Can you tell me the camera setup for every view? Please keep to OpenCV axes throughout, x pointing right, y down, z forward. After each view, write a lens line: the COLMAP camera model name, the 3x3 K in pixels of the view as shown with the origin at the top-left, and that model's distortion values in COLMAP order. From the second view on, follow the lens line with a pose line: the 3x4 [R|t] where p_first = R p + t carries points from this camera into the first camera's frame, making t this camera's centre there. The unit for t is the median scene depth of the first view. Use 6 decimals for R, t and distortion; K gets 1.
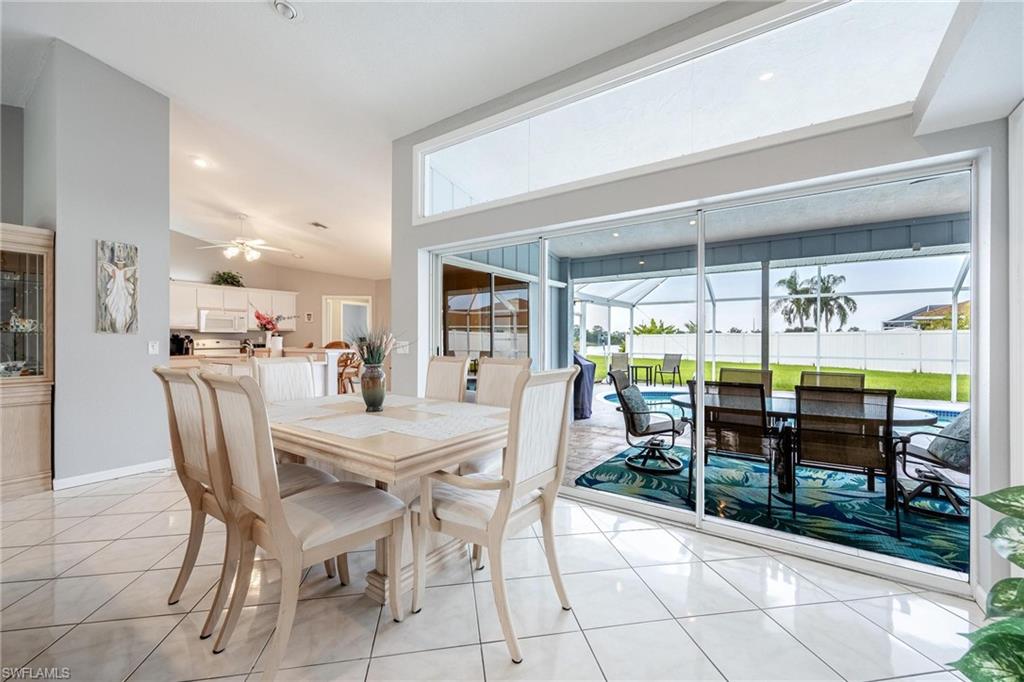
lens RADIAL K [[416.0, 0, 515.3], [0, 416.0, 340.0], [0, 0, 1]] dist [0.000693, -0.000003]
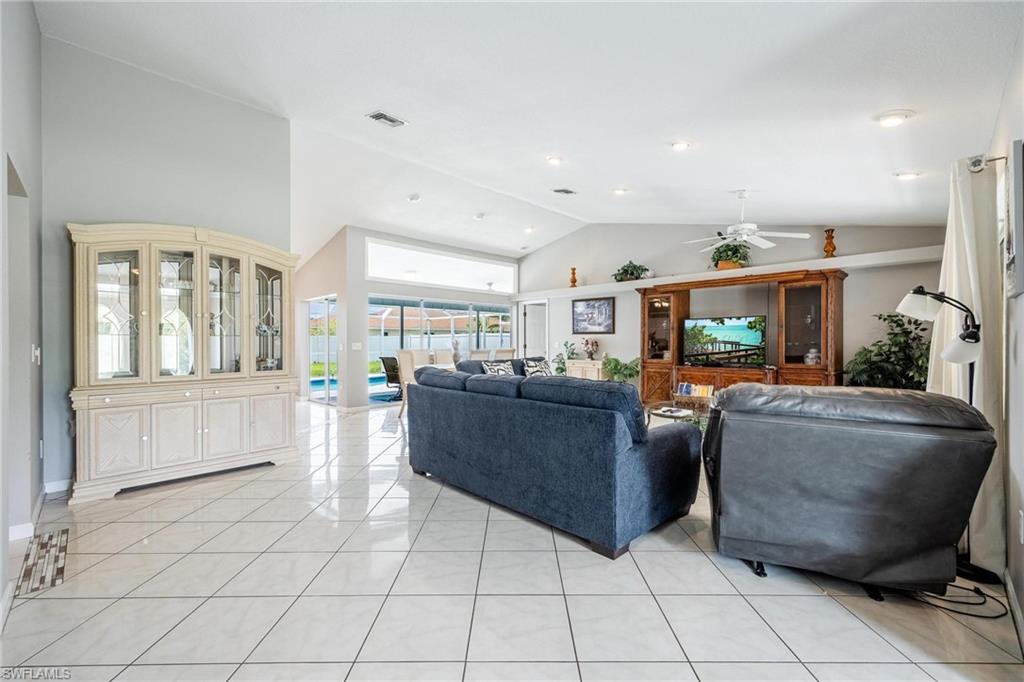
lens RADIAL K [[424.0, 0, 515.7], [0, 424.0, 343.1], [0, 0, 1]] dist [0.002332, -0.000163]
pose [[0.173870, -0.004465, 0.984759, -1.199288], [0.004229, 0.999984, 0.003787, 0.000263], [-0.984760, 0.003506, 0.173886, 0.009360]]
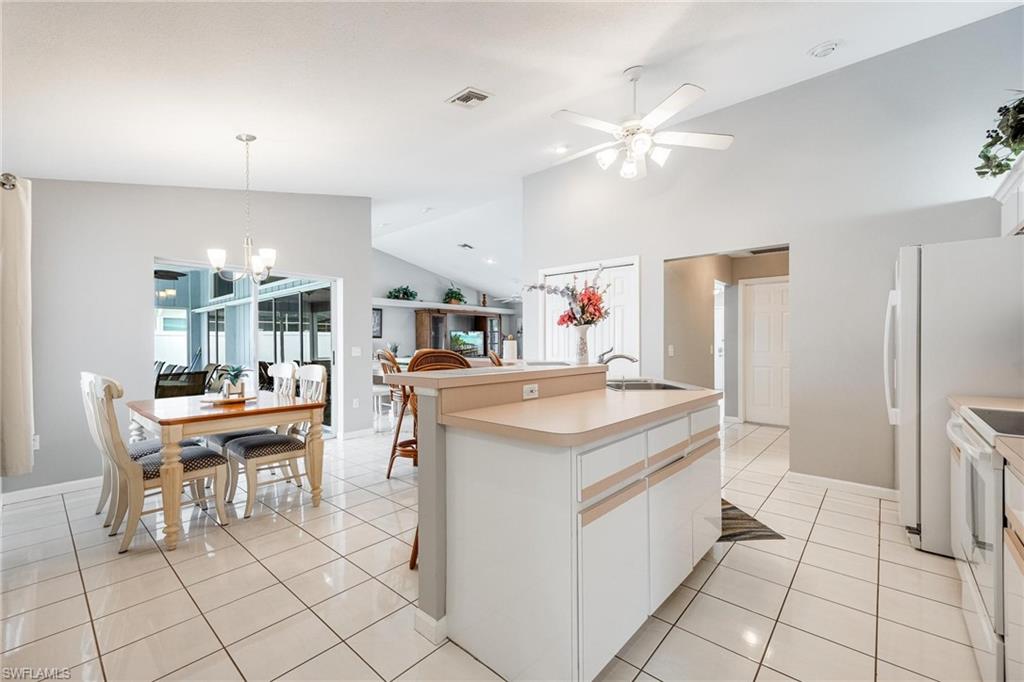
lens RADIAL K [[419.9, 0, 514.3], [0, 419.9, 342.2], [0, 0, 1]] dist [-0.021589, 0.000024]
pose [[-0.993598, 0.003495, 0.112920, -0.577312], [0.003544, 0.999994, 0.000230, -0.004095], [-0.112919, 0.000629, -0.993604, 1.468675]]
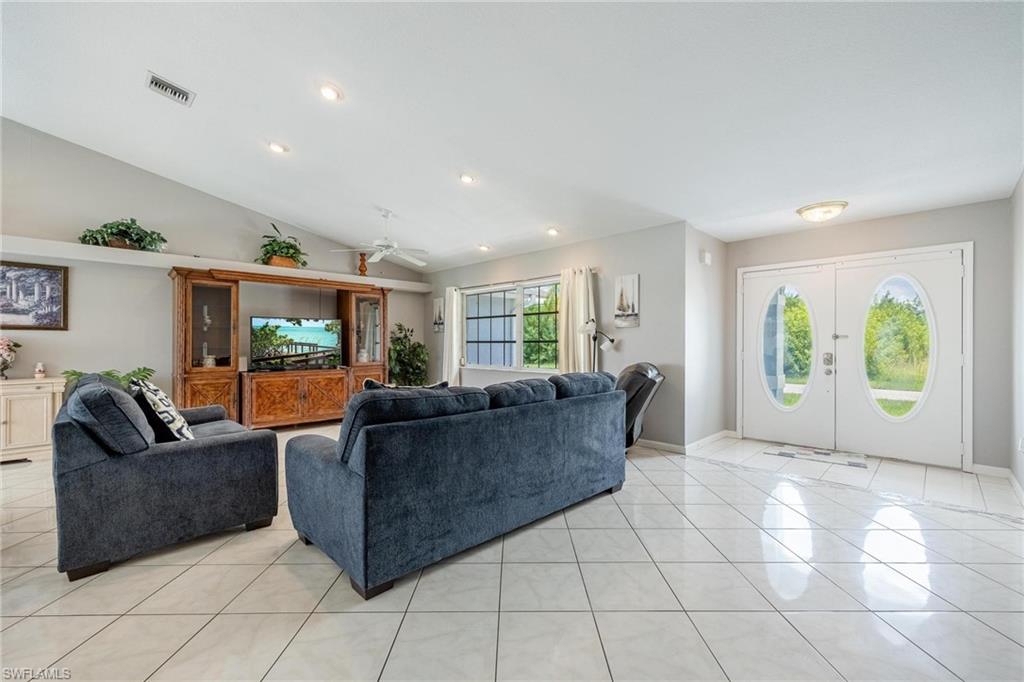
lens RADIAL K [[424.0, 0, 515.7], [0, 424.0, 343.1], [0, 0, 1]] dist [0.002332, -0.000163]
pose [[-0.985285, 0.000347, 0.170918, -0.793704], [0.001160, 0.999988, 0.004656, -0.001876], [-0.170915, 0.004786, -0.985274, 0.537183]]
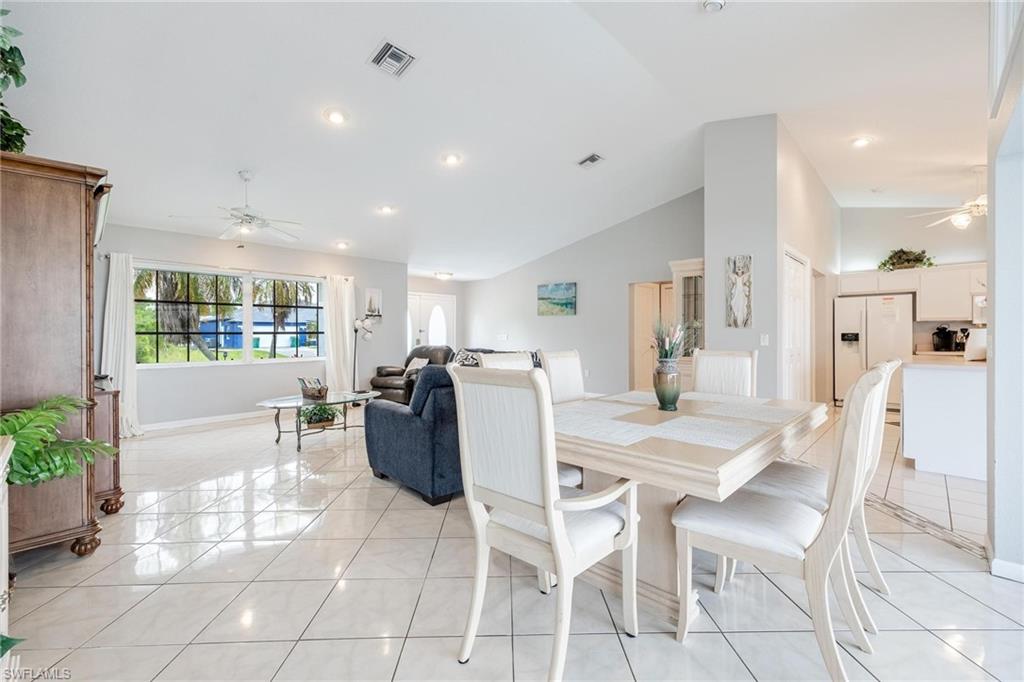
lens RADIAL K [[425.5, 0, 510.8], [0, 425.5, 332.9], [0, 0, 1]] dist [0.000123, 0.000032]
pose [[-0.161669, -0.002106, -0.986843, 0.233998], [-0.000100, 0.999998, -0.002117, 0.000841], [0.986845, -0.000243, -0.161669, 0.292128]]
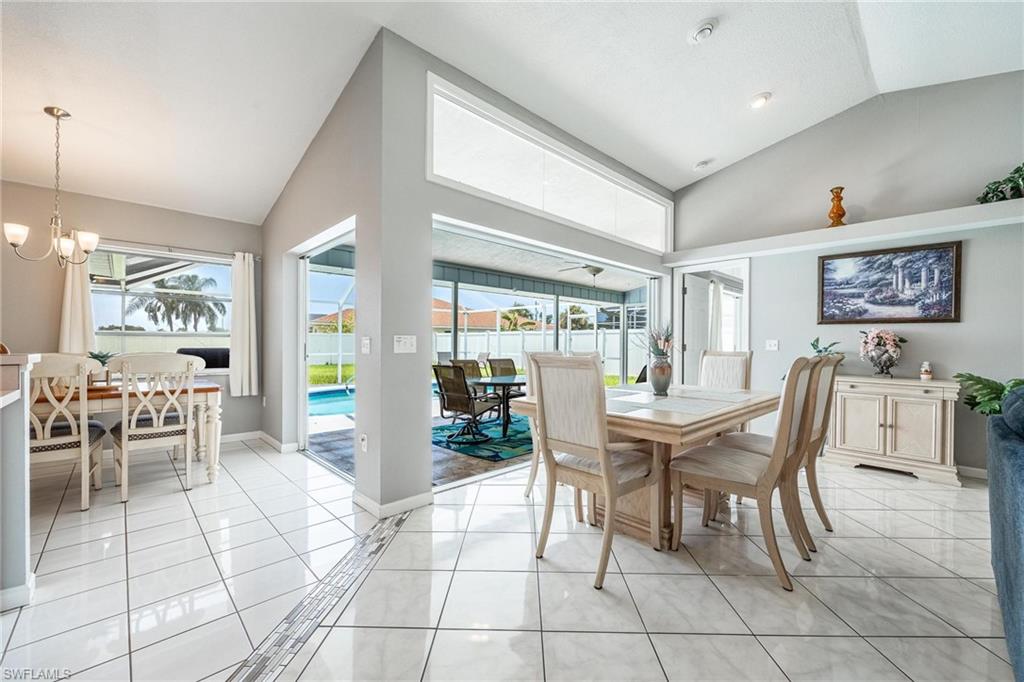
lens RADIAL K [[406.5, 0, 513.1], [0, 406.5, 344.7], [0, 0, 1]] dist [-0.008509, 0.000086]
pose [[0.195070, -0.006298, 0.980769, -0.554333], [-0.003872, 0.999967, 0.007192, 0.007892], [-0.980782, -0.005201, 0.195039, 0.430806]]
